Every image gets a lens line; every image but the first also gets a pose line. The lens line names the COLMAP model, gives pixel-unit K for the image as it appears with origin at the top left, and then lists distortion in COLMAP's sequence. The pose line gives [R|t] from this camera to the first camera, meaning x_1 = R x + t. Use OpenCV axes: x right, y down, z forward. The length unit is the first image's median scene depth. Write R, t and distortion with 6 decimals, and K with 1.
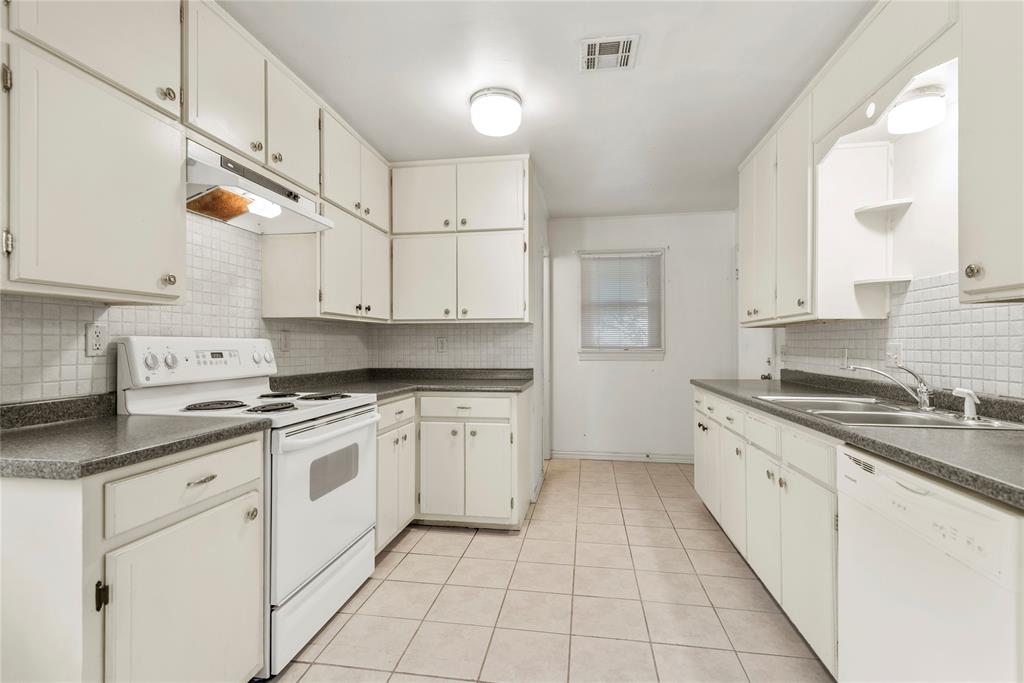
lens RADIAL K [[466.2, 0, 511.3], [0, 466.2, 342.3], [0, 0, 1]] dist [0.013181, -0.000870]
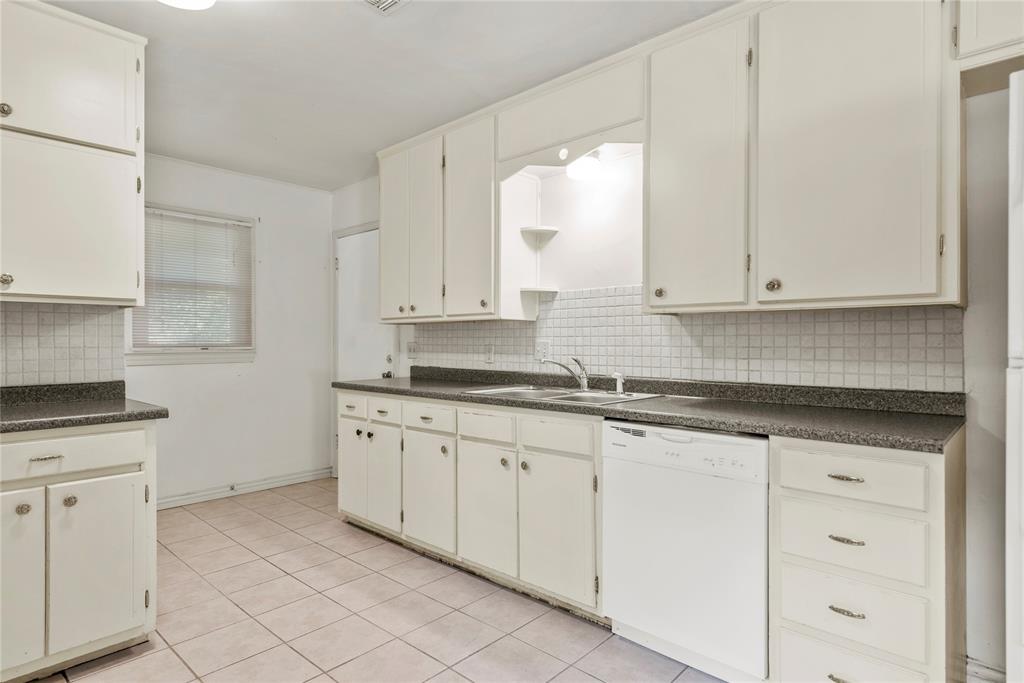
lens RADIAL K [[558.4, 0, 512.2], [0, 558.4, 338.9], [0, 0, 1]] dist [0.015779, -0.004026]
pose [[0.553384, 0.003510, 0.832919, -0.441961], [-0.004252, 0.999990, -0.001389, -0.000194], [-0.832915, -0.002773, 0.553394, 0.235387]]
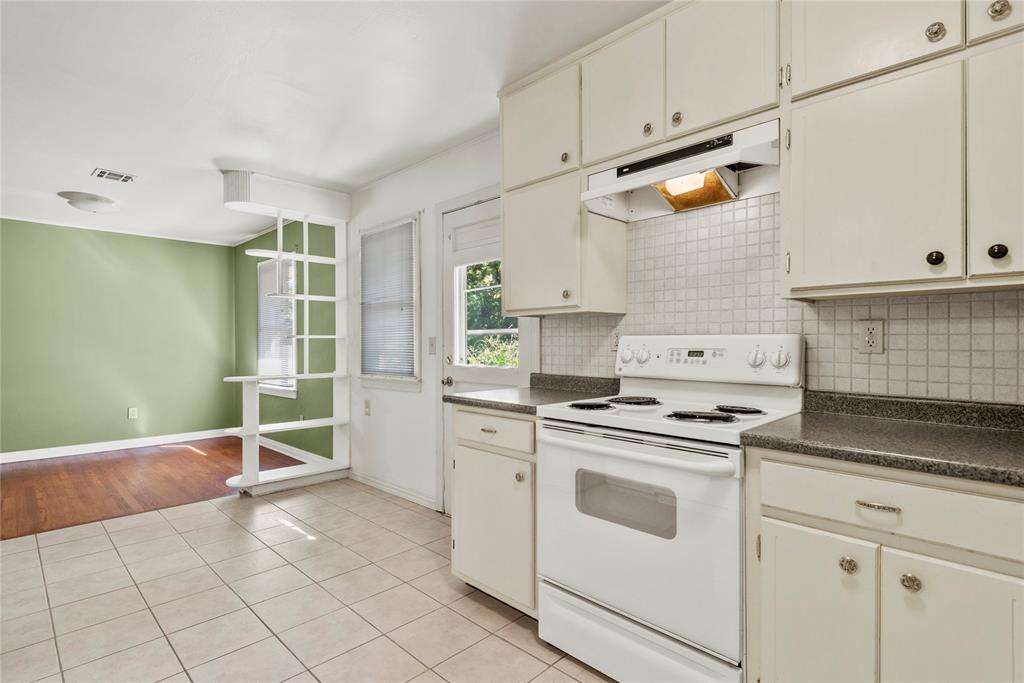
lens RADIAL K [[501.0, 0, 519.1], [0, 501.0, 341.1], [0, 0, 1]] dist [0.006406, -0.002642]
pose [[-0.571441, -0.003931, -0.820634, 0.362475], [0.003575, 0.999967, -0.007280, 0.007603], [0.820635, -0.007094, -0.571408, 1.170301]]
